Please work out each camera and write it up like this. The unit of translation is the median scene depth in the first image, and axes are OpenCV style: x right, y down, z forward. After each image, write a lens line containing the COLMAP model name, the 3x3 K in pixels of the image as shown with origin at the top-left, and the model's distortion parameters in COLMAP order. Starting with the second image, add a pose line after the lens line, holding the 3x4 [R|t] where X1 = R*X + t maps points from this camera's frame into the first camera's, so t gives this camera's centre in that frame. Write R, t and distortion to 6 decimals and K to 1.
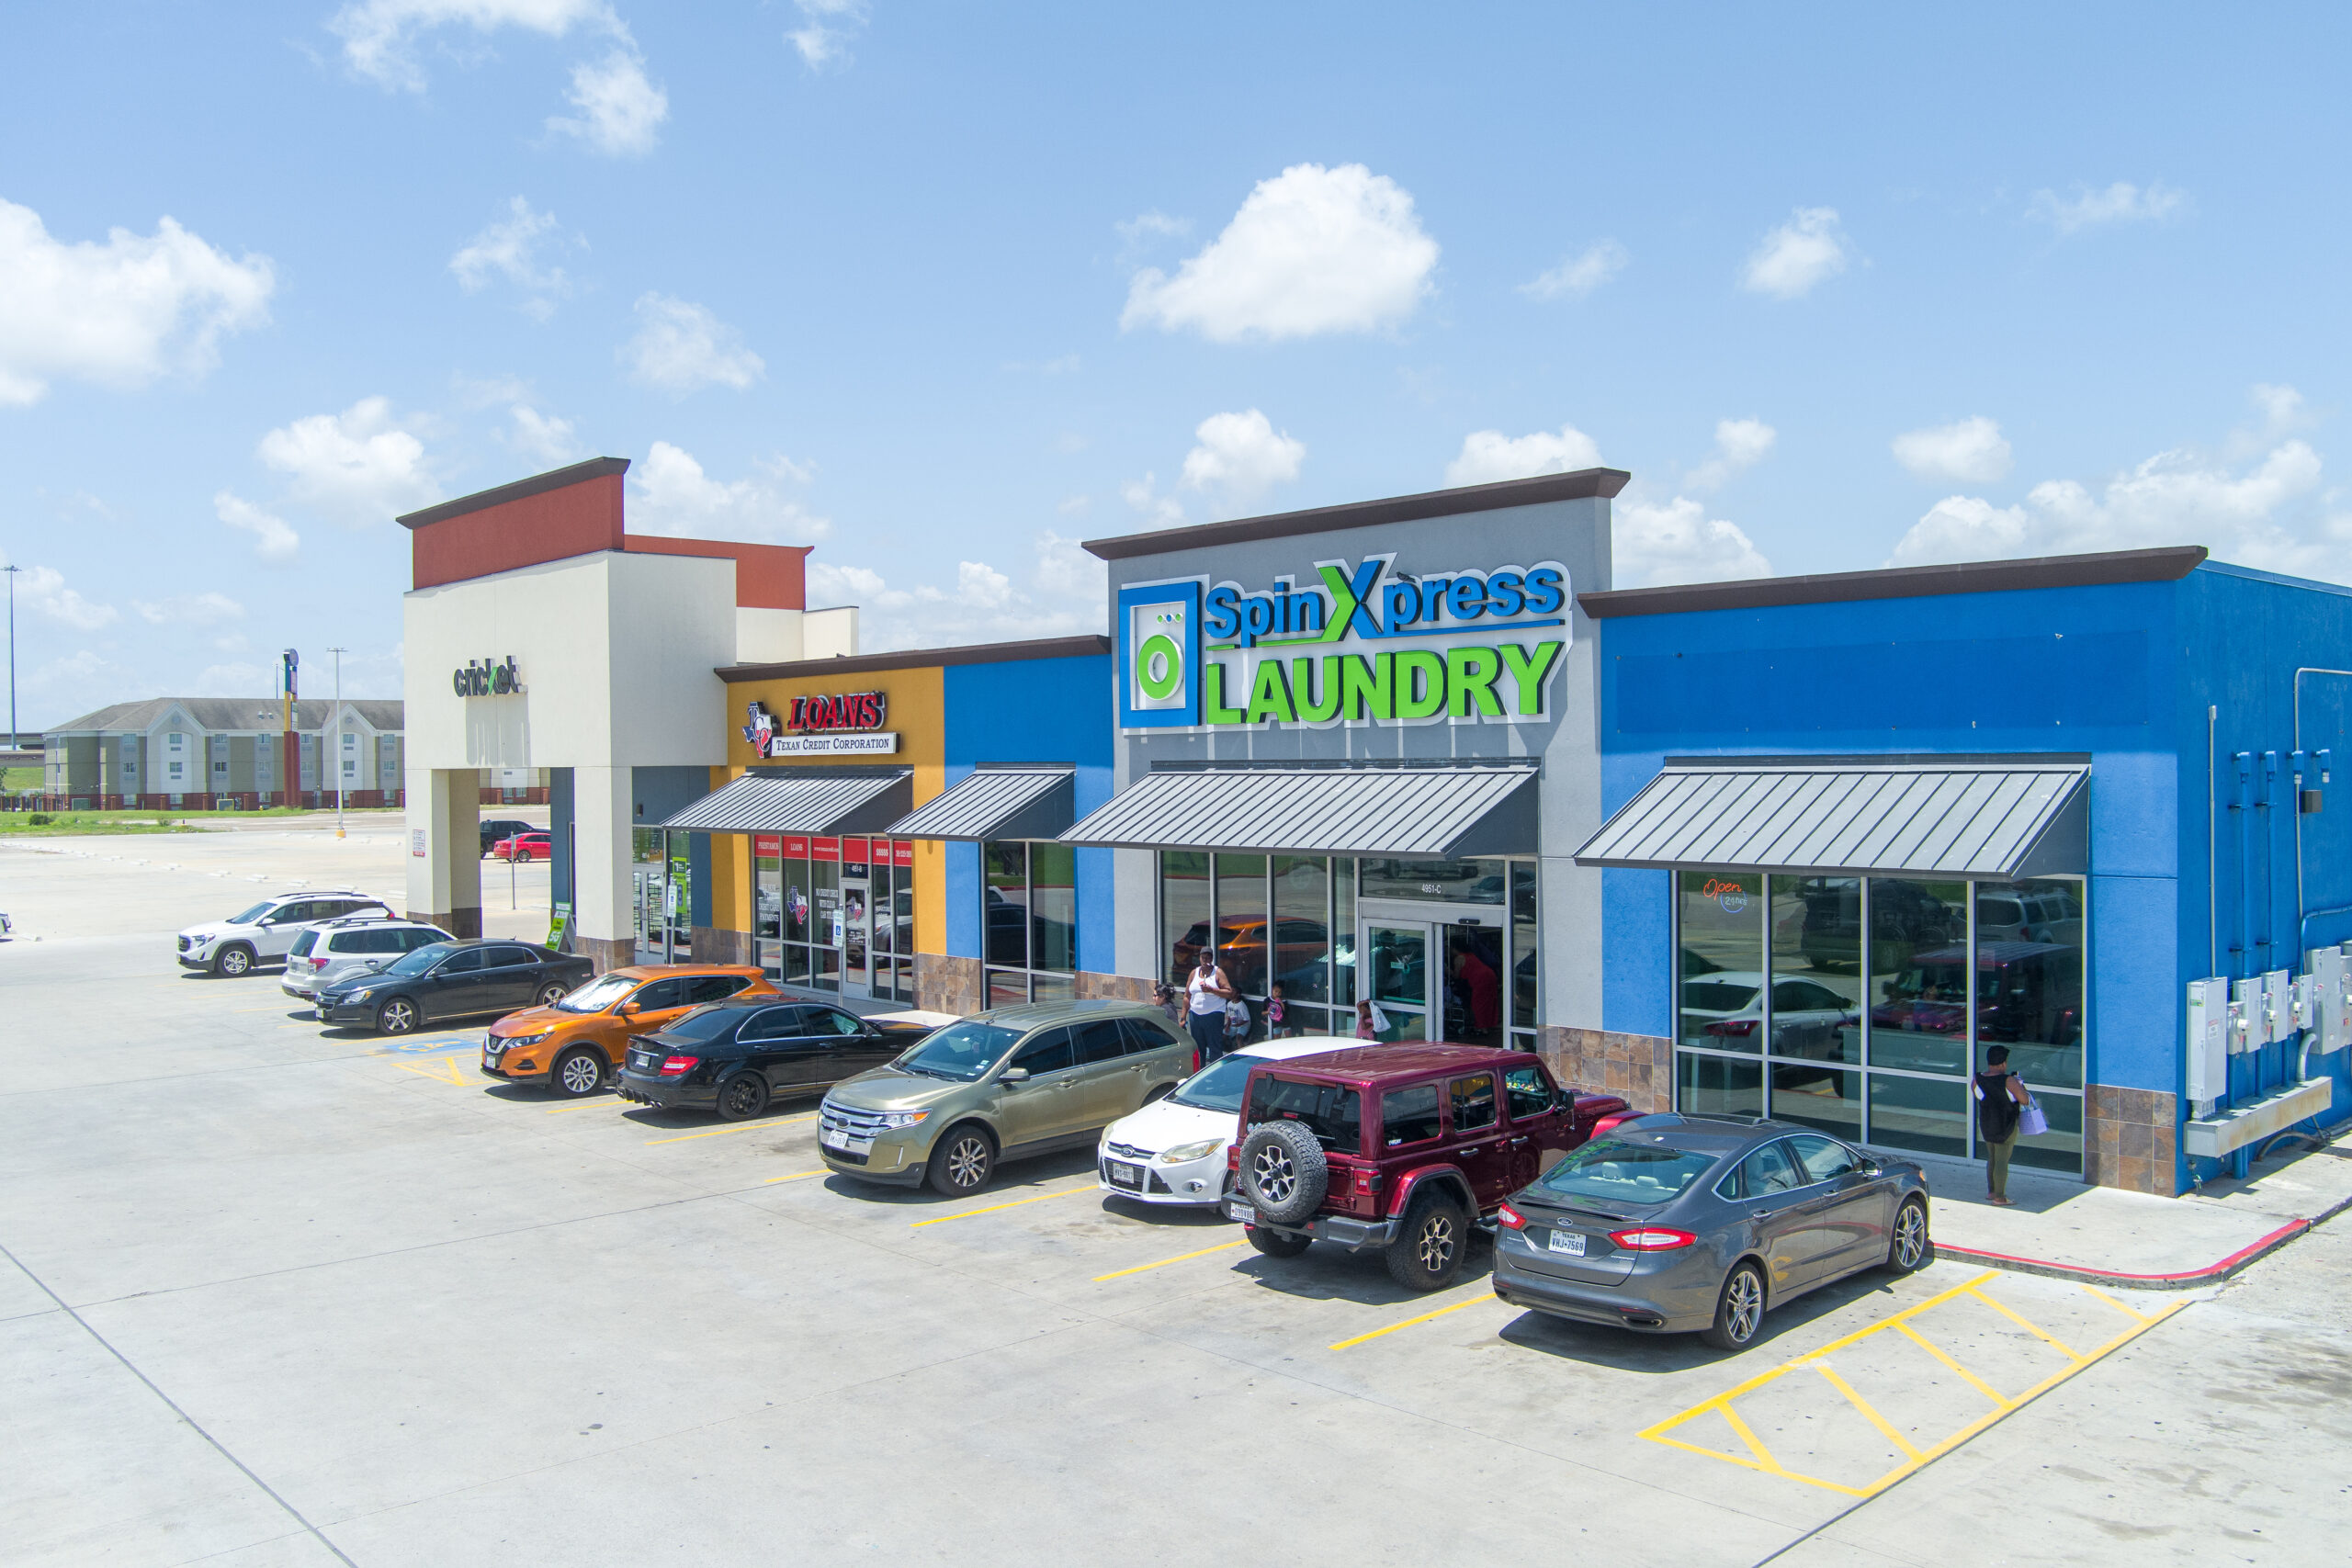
lens RADIAL K [[1885.5, 0, 1127.7], [0, 1885.5, 782.8], [0, 0, 1]] dist [-0.053263, -0.006411]
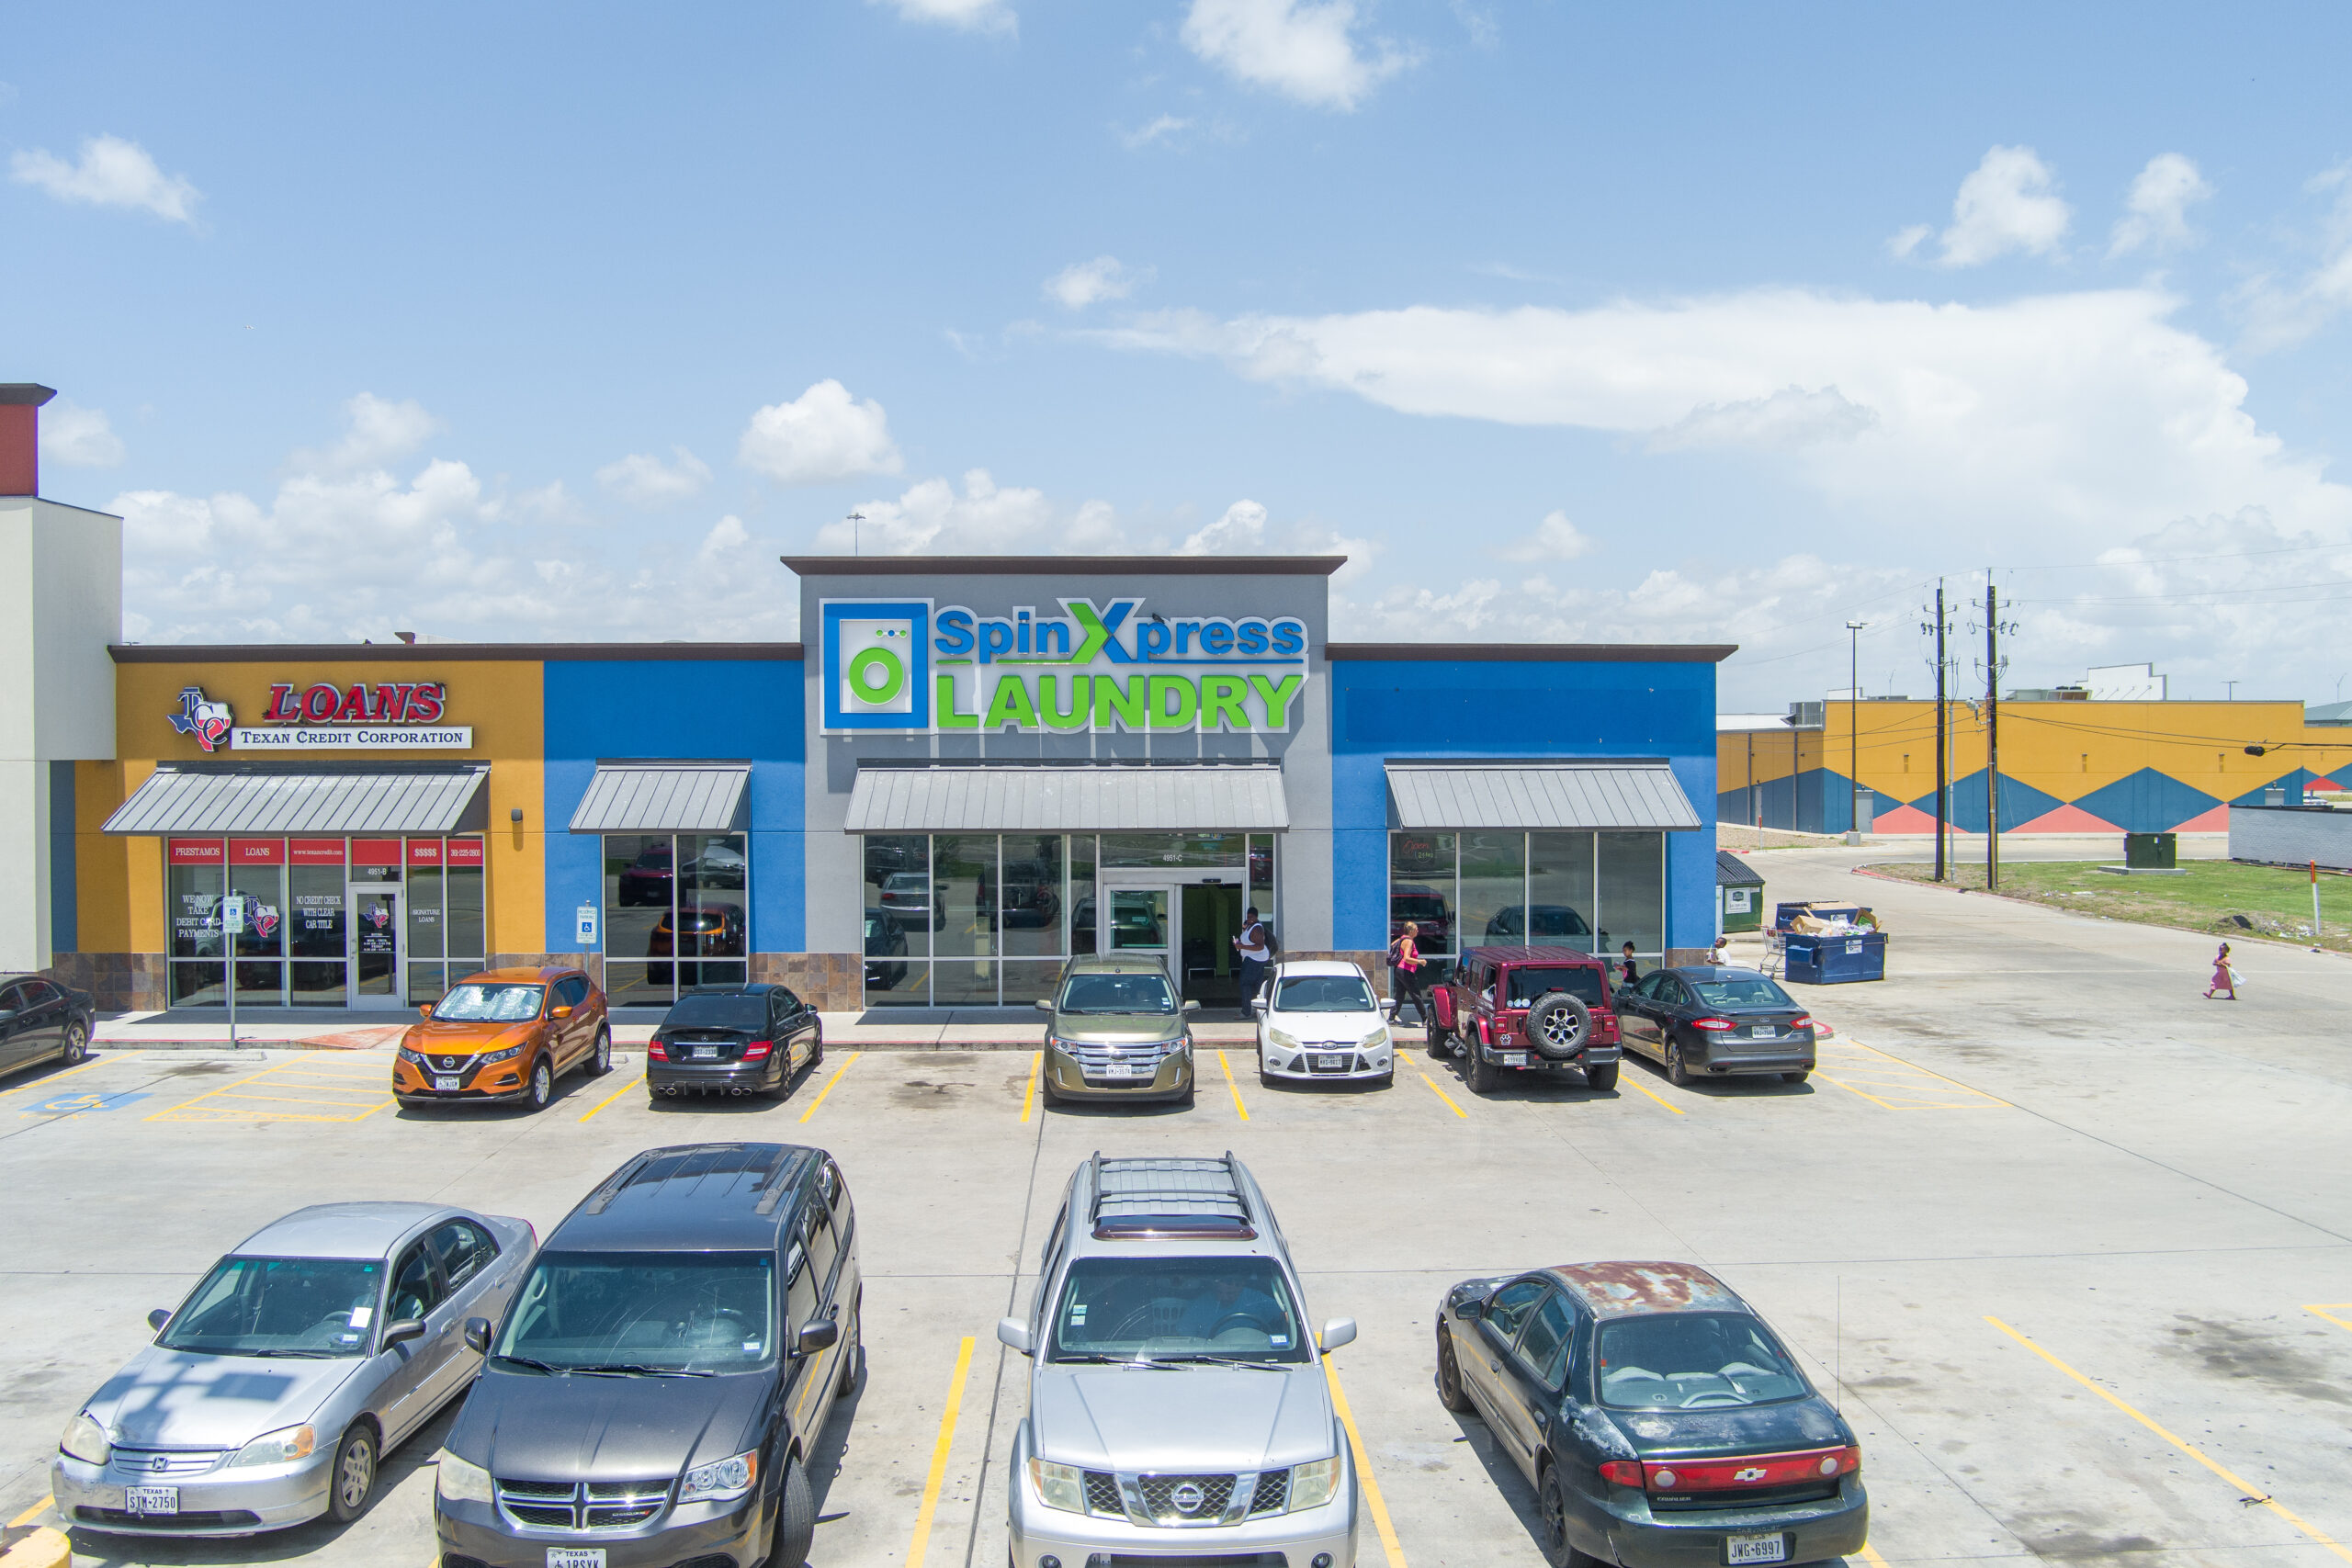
lens RADIAL K [[1885.5, 0, 1127.7], [0, 1885.5, 782.8], [0, 0, 1]] dist [-0.053263, -0.006411]
pose [[0.657097, -0.001681, 0.753804, -0.752974], [0.003204, 0.999995, -0.000563, 0.004343], [-0.753799, 0.002785, 0.657099, 0.145410]]
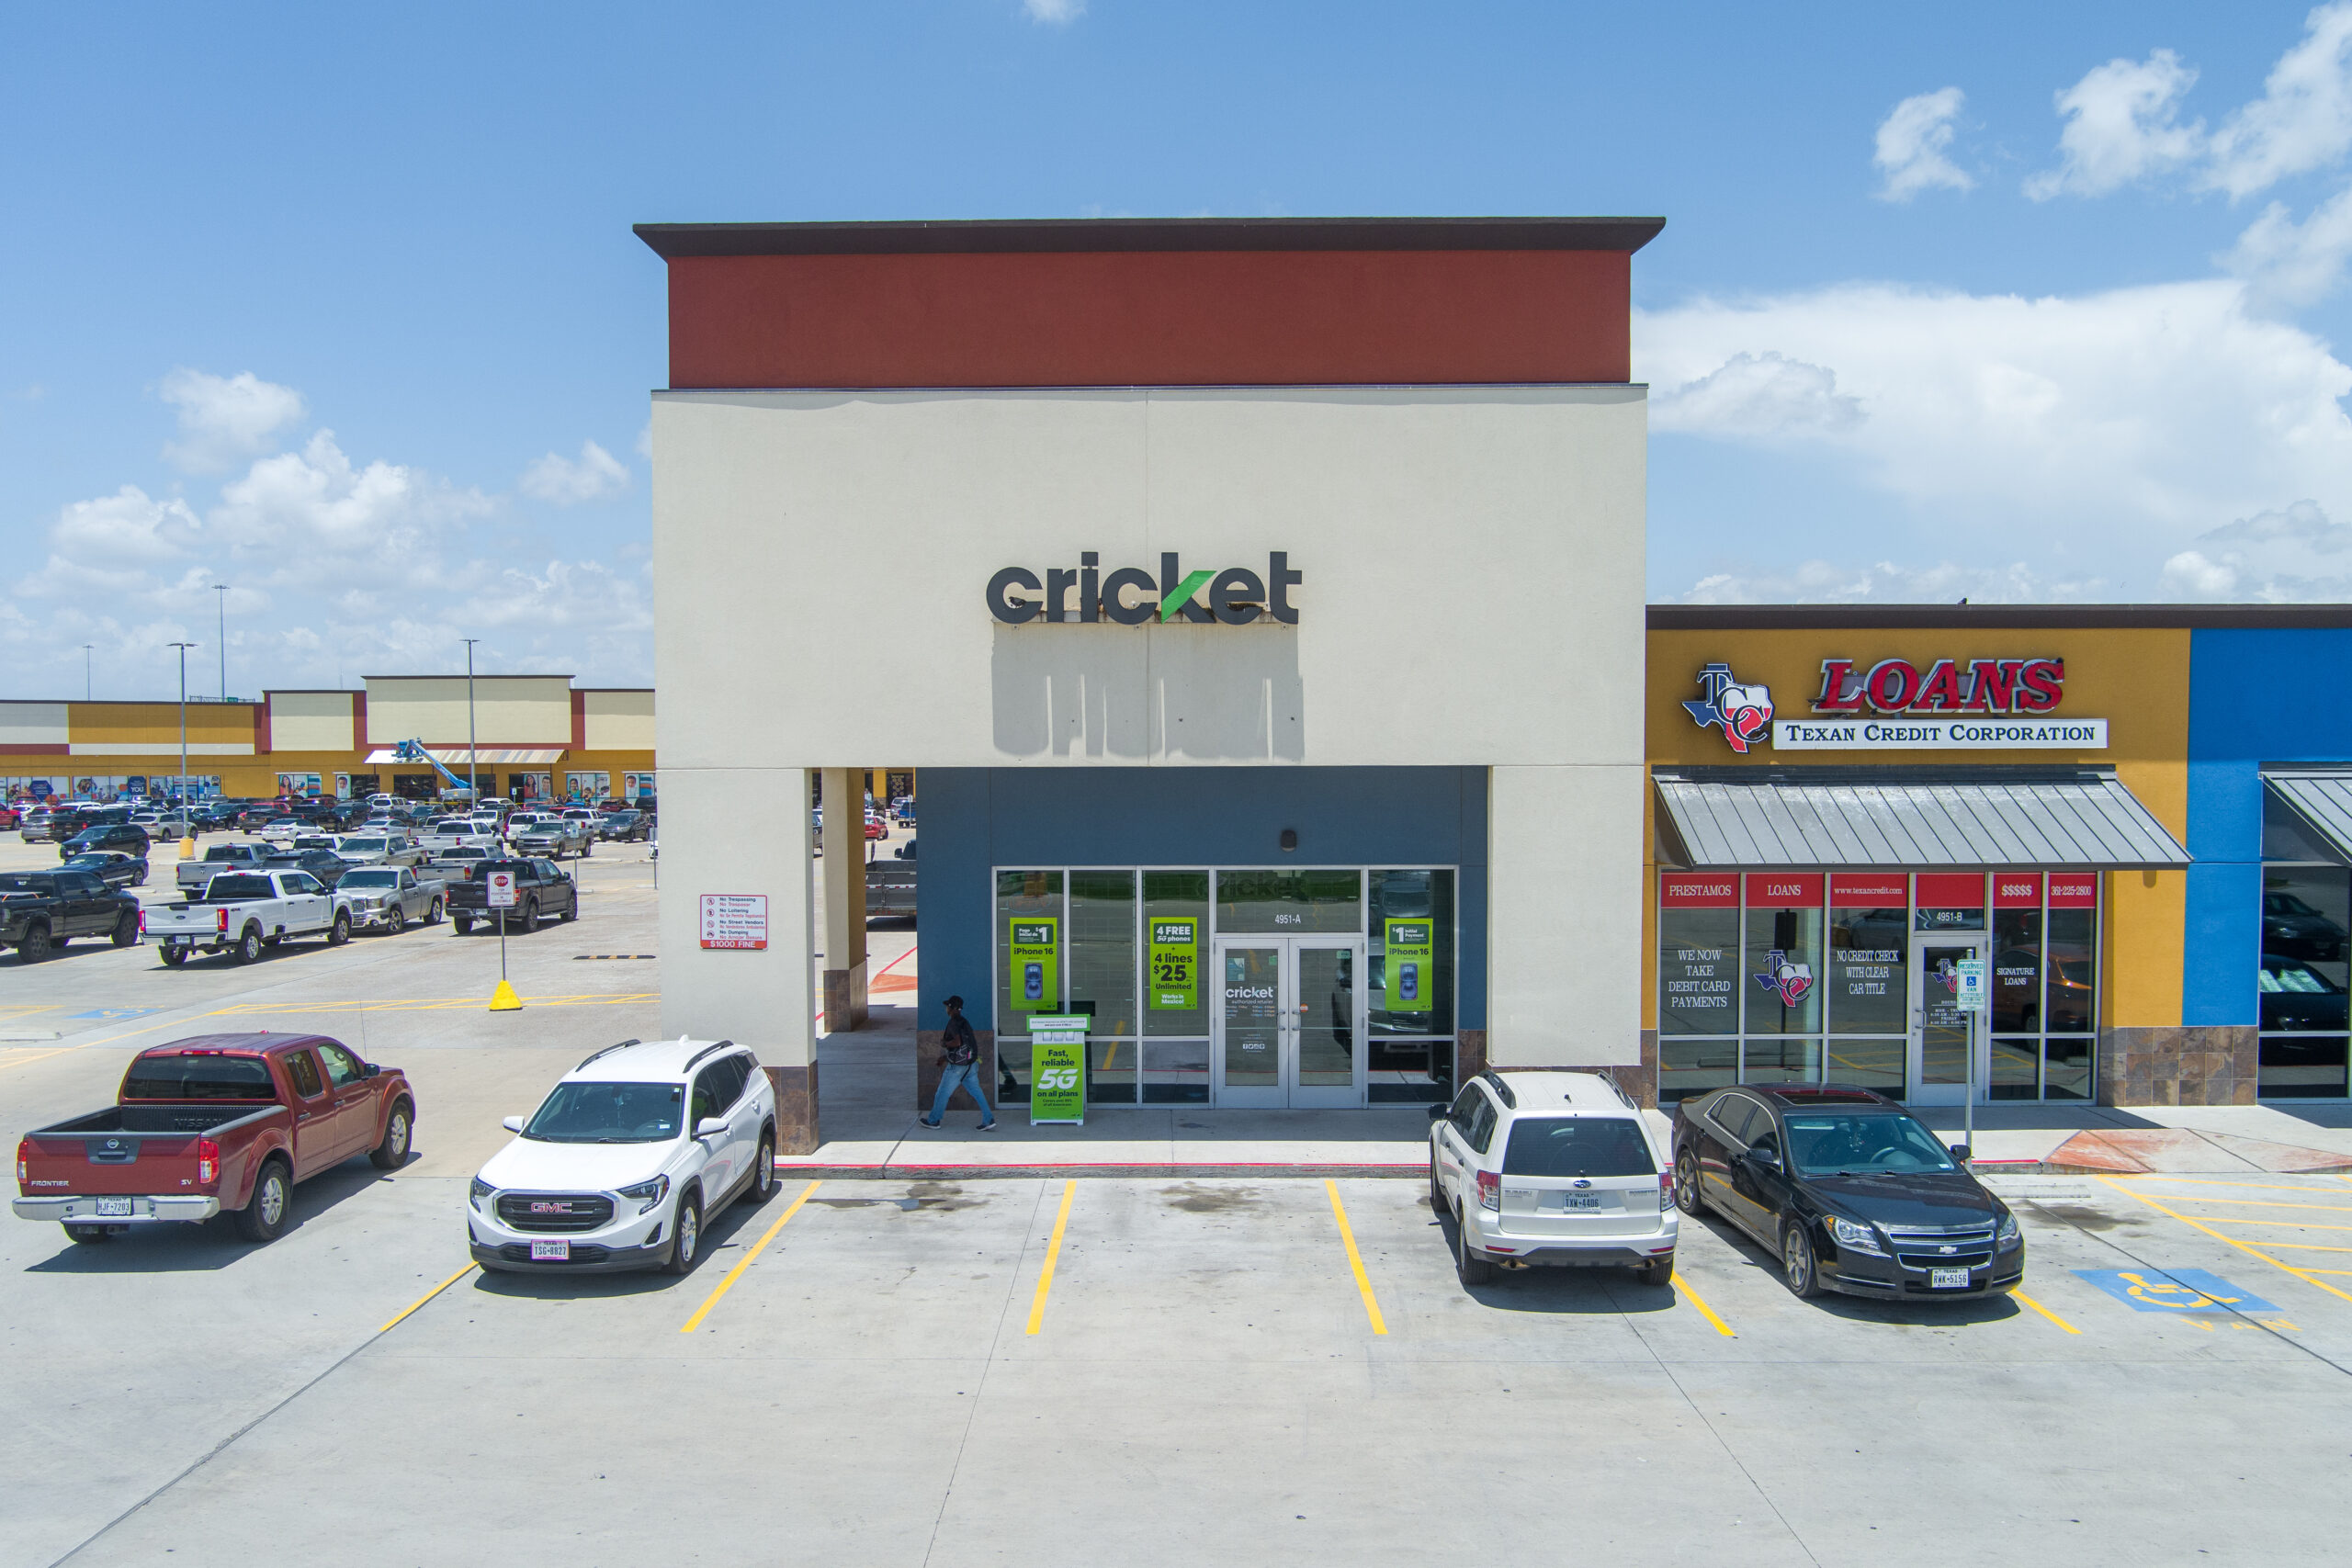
lens RADIAL K [[1759.2, 0, 1176.1], [0, 1759.2, 831.2], [0, 0, 1]] dist [-0.051382, 0.000376]
pose [[0.678720, -0.032889, 0.733660, -1.003459], [0.005381, 0.999193, 0.039814, -0.014938], [-0.734377, -0.023075, 0.678349, 0.985044]]
